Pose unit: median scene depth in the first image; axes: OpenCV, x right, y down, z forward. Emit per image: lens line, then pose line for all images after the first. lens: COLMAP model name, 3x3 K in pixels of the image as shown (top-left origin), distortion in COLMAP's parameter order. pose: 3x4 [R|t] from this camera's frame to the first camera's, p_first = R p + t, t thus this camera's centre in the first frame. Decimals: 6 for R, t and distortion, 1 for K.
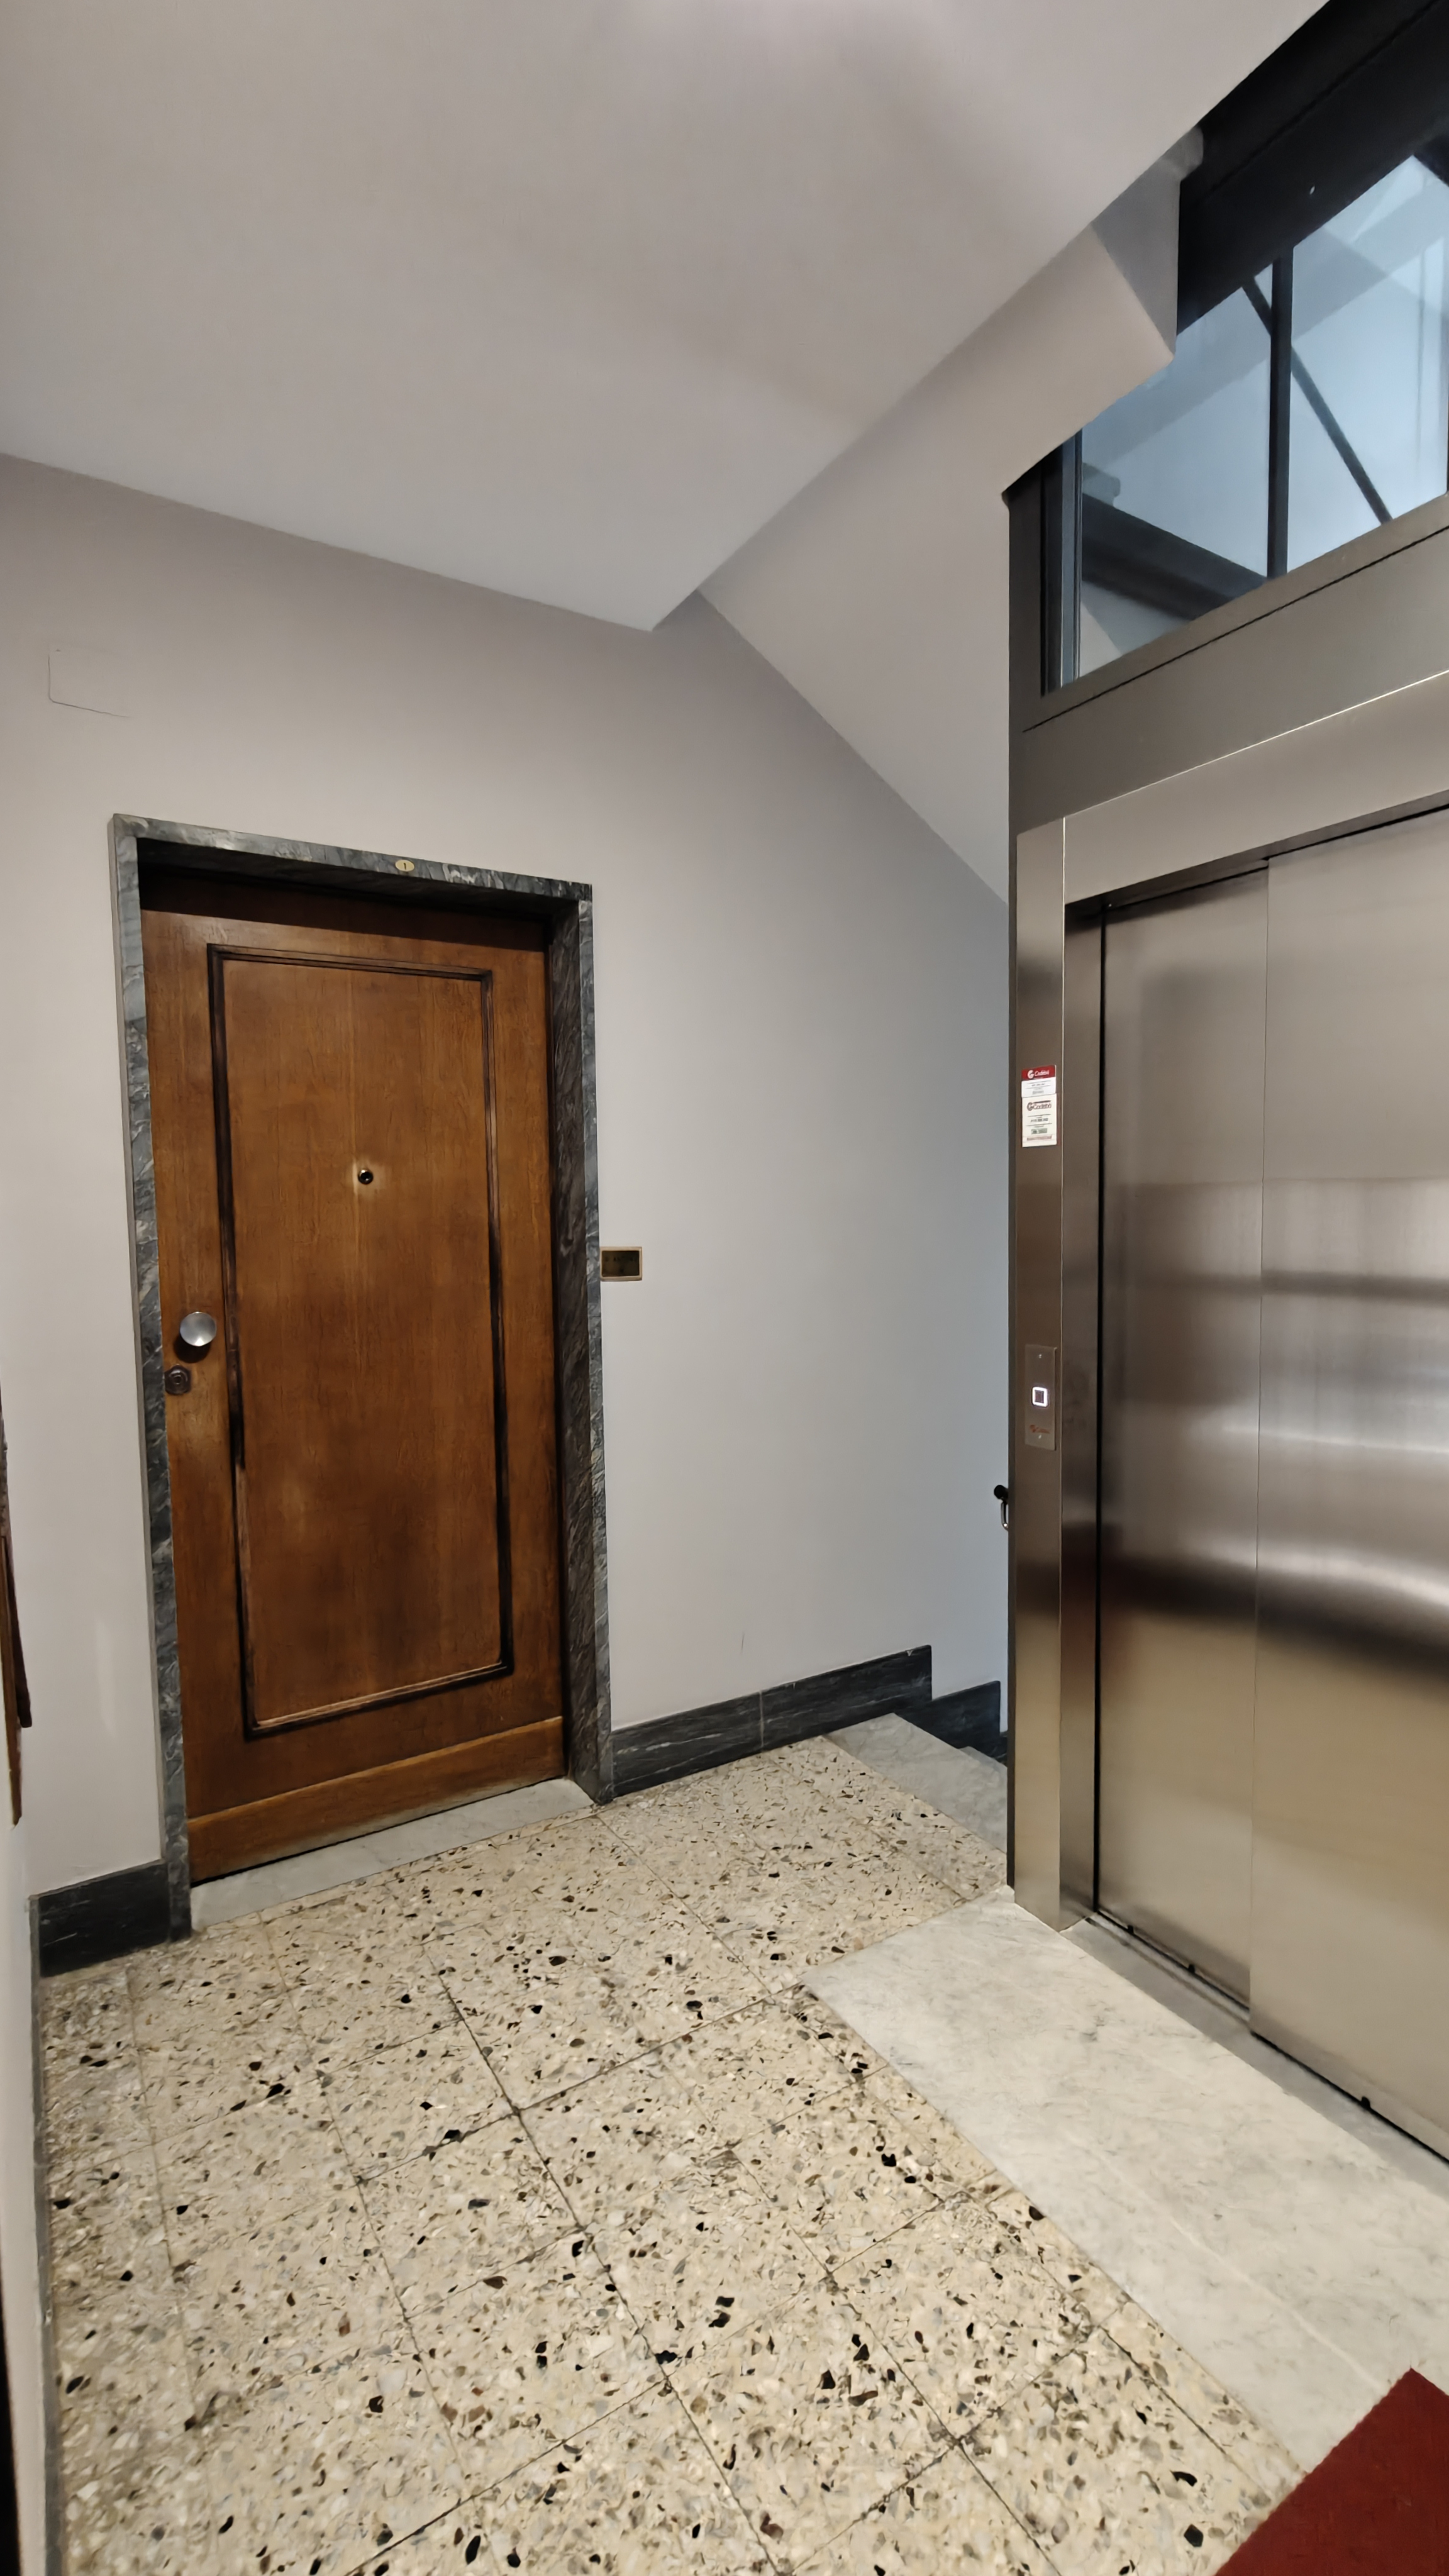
lens RADIAL K [[1156.4, 0, 729.0], [0, 1156.4, 1291.1], [0, 0, 1]] dist [0.001648, -0.001538]
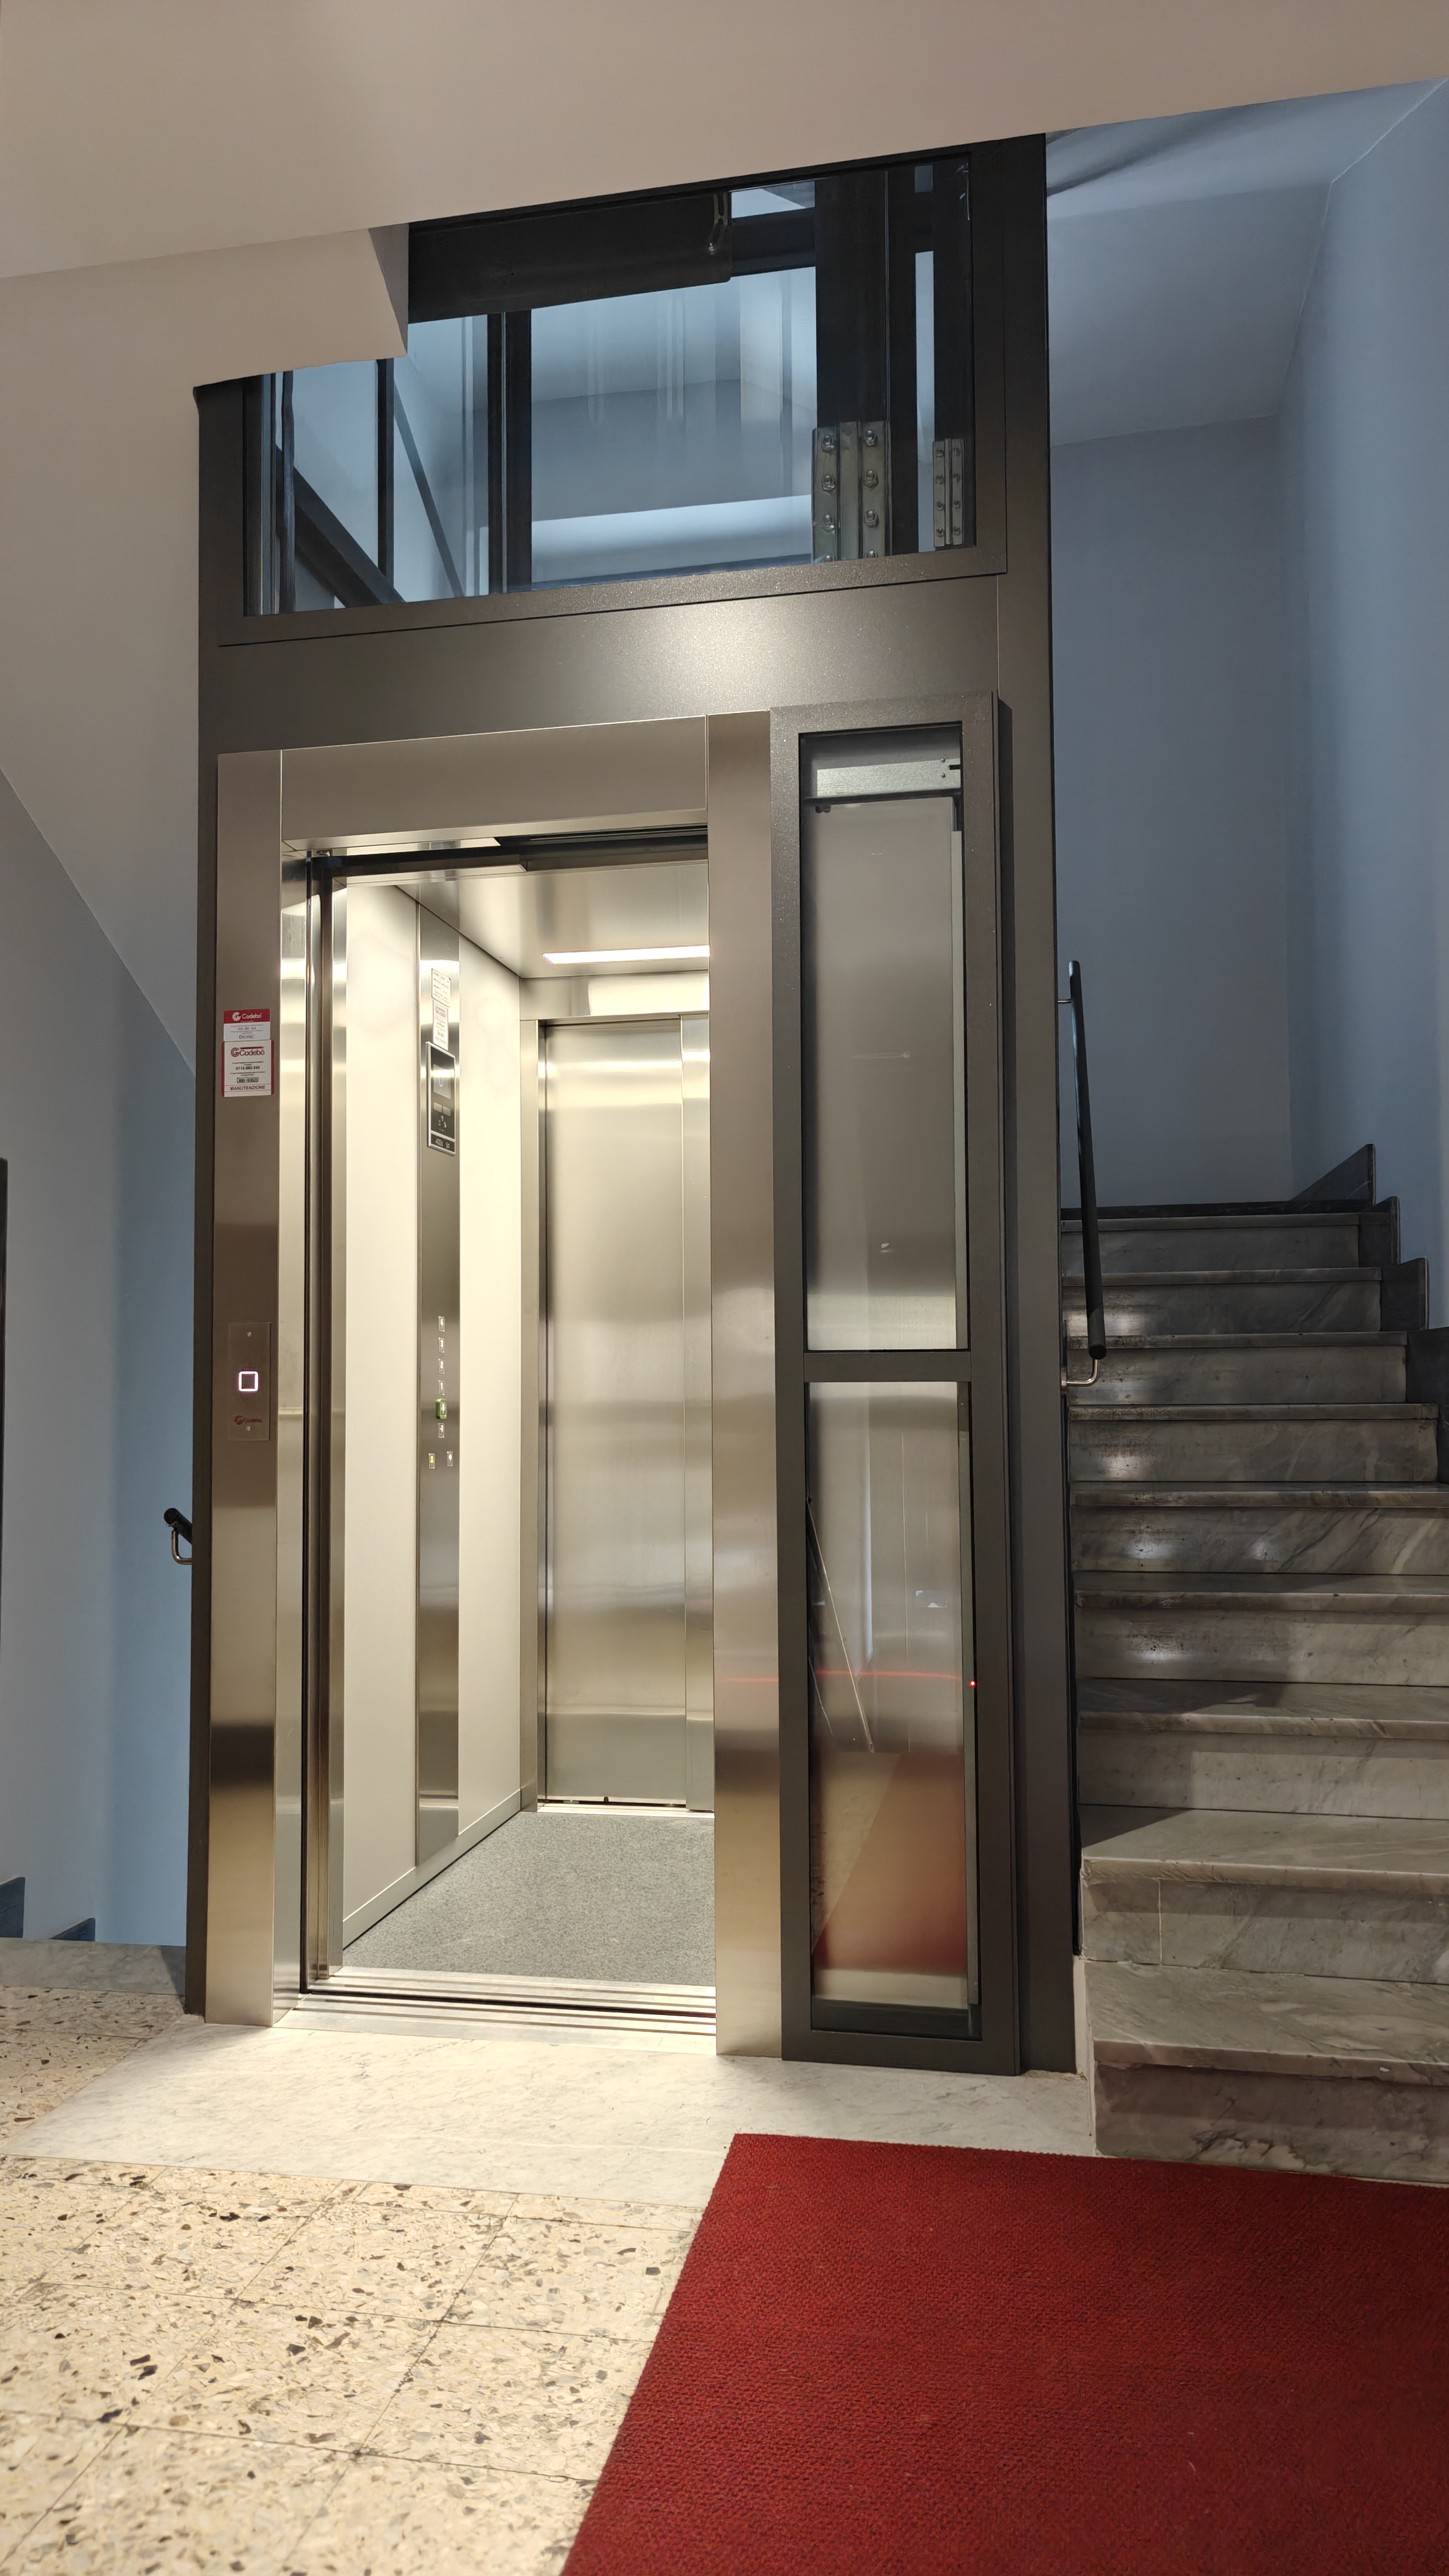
lens RADIAL K [[1798.0, 0, 724.4], [0, 1798.0, 1288.3], [0, 0, 1]] dist [0.042552, -0.039226]
pose [[0.673457, 0.053326, 0.737301, -0.554354], [0.055041, 0.991009, -0.121950, 0.233108], [-0.737175, 0.122710, 0.664467, -0.196556]]
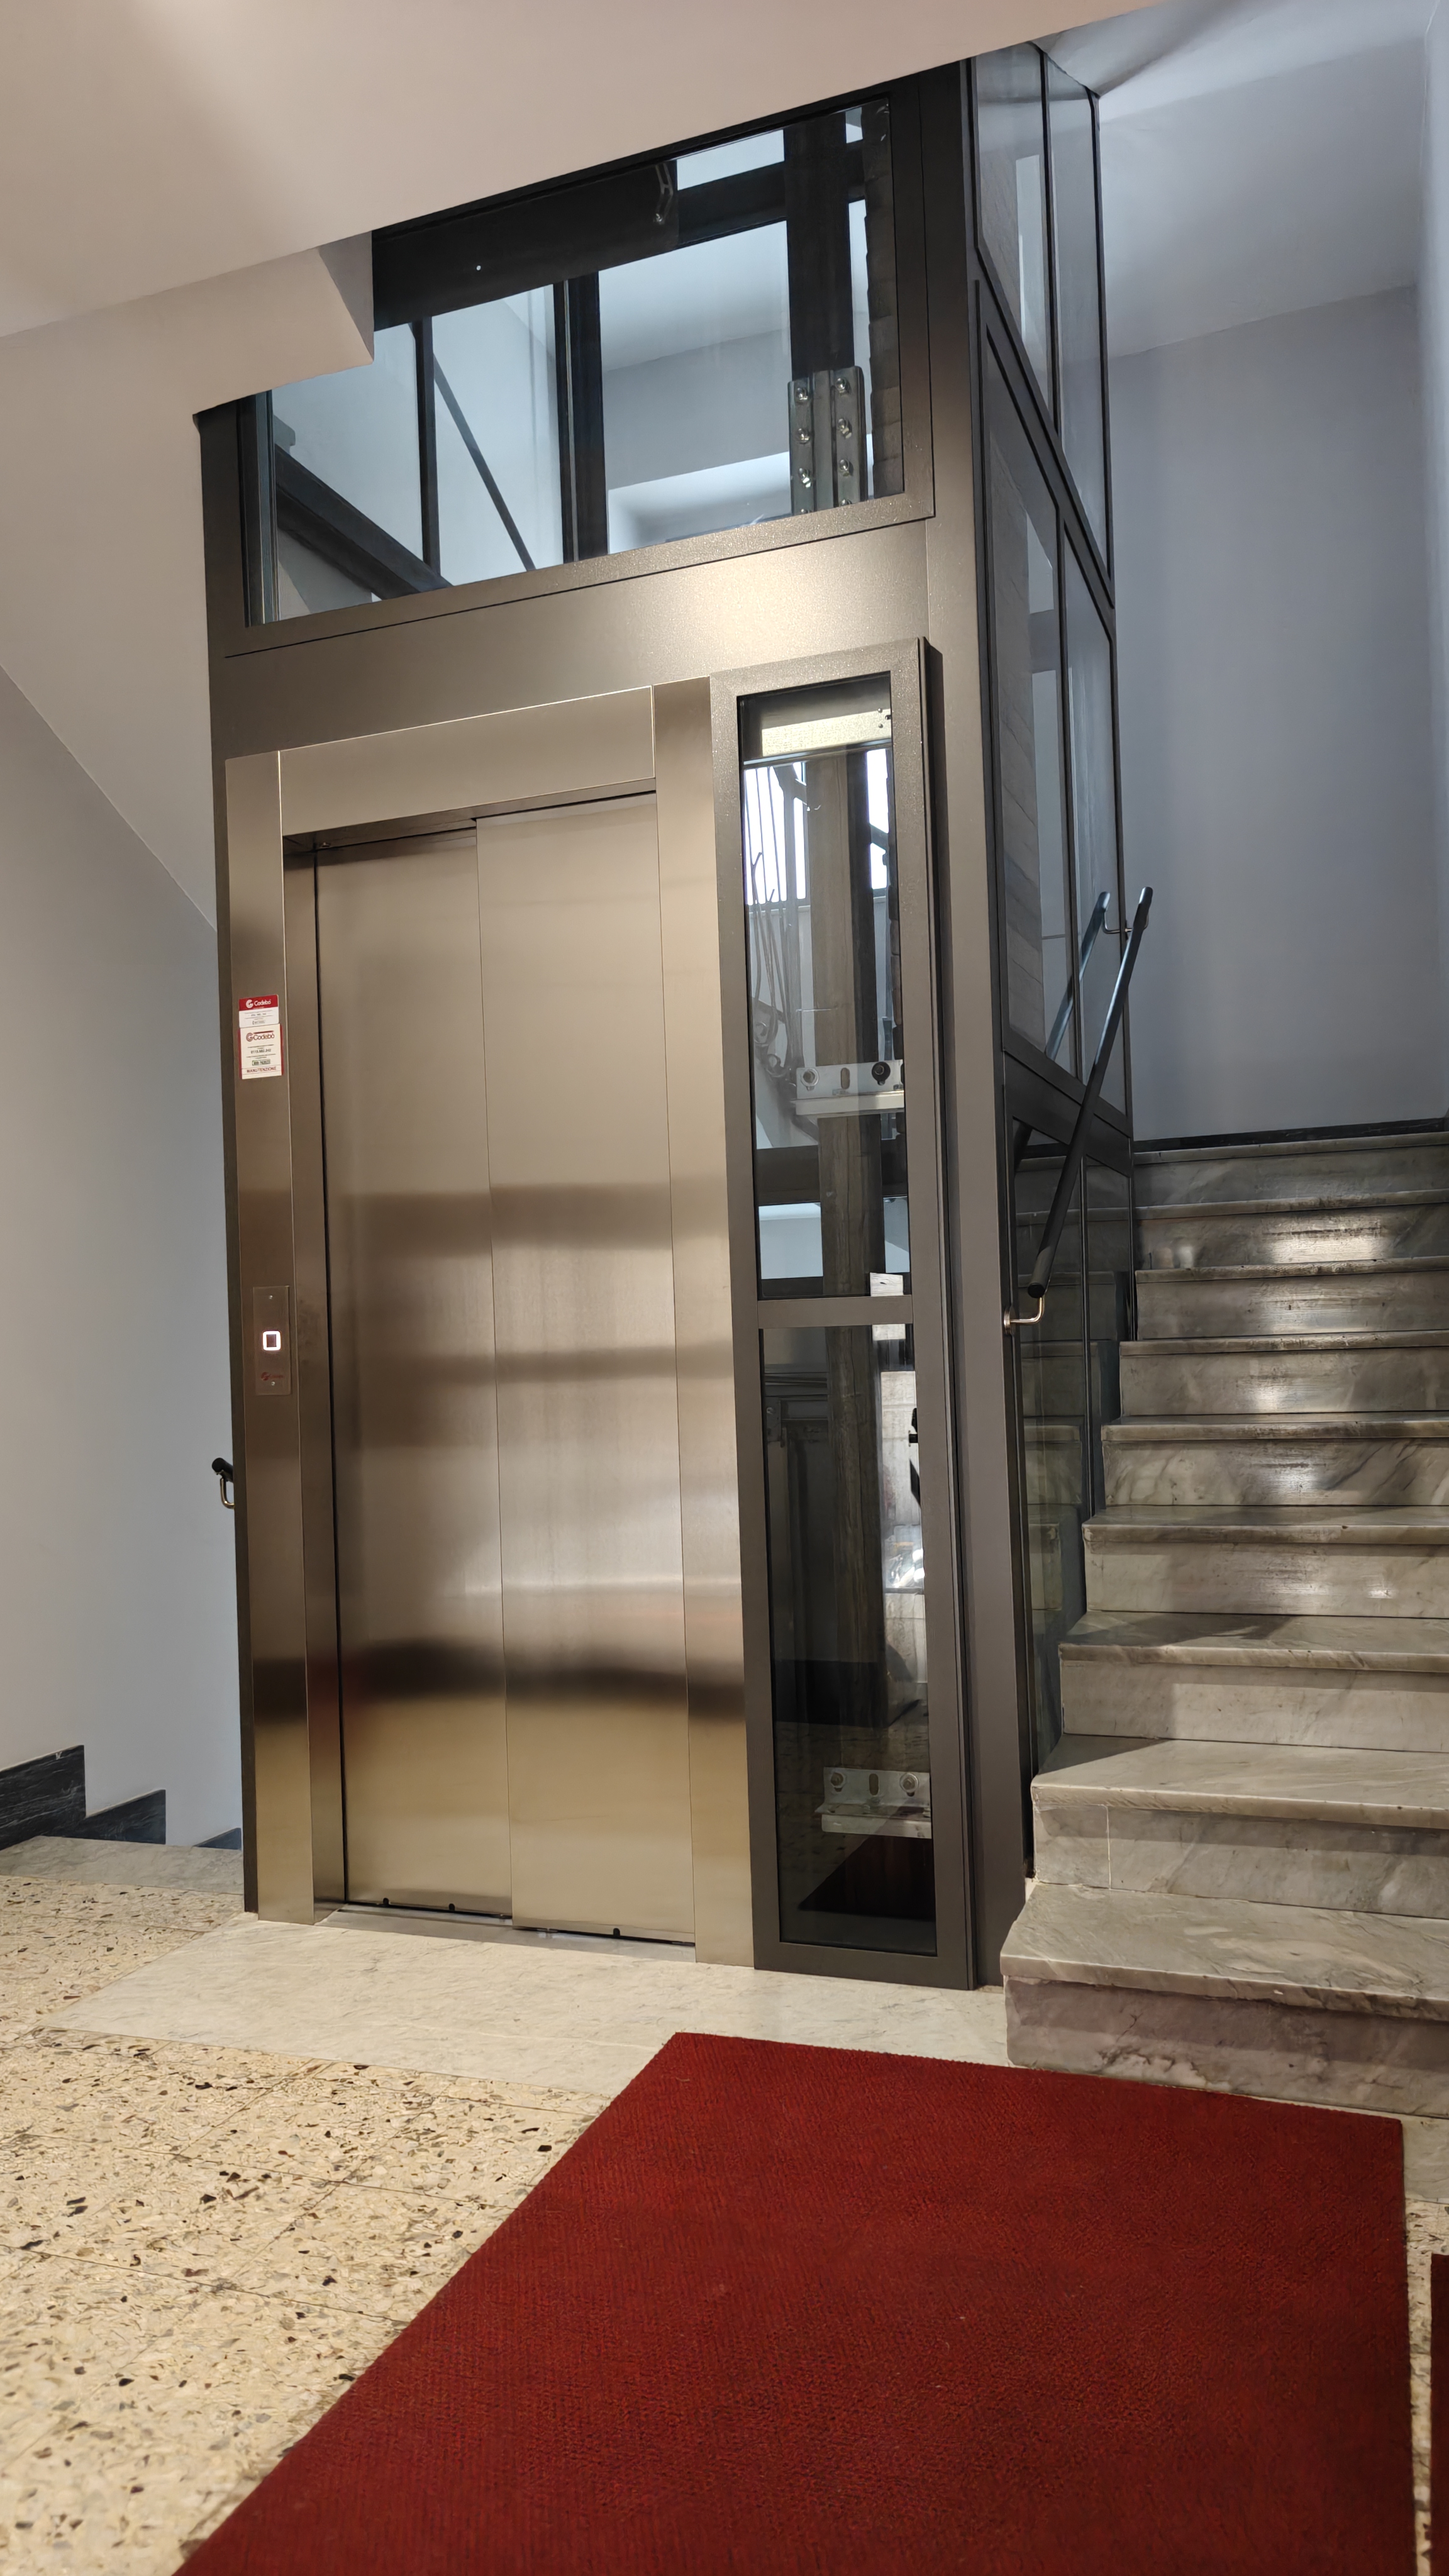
lens RADIAL K [[1798.0, 0, 745.0], [0, 1798.0, 1300.8], [0, 0, 1]] dist [0.042552, -0.039226]
pose [[0.787231, 0.000464, 0.616658, -0.377405], [0.070208, 0.993430, -0.090376, 0.246627], [-0.612649, 0.114441, 0.782026, -0.443511]]
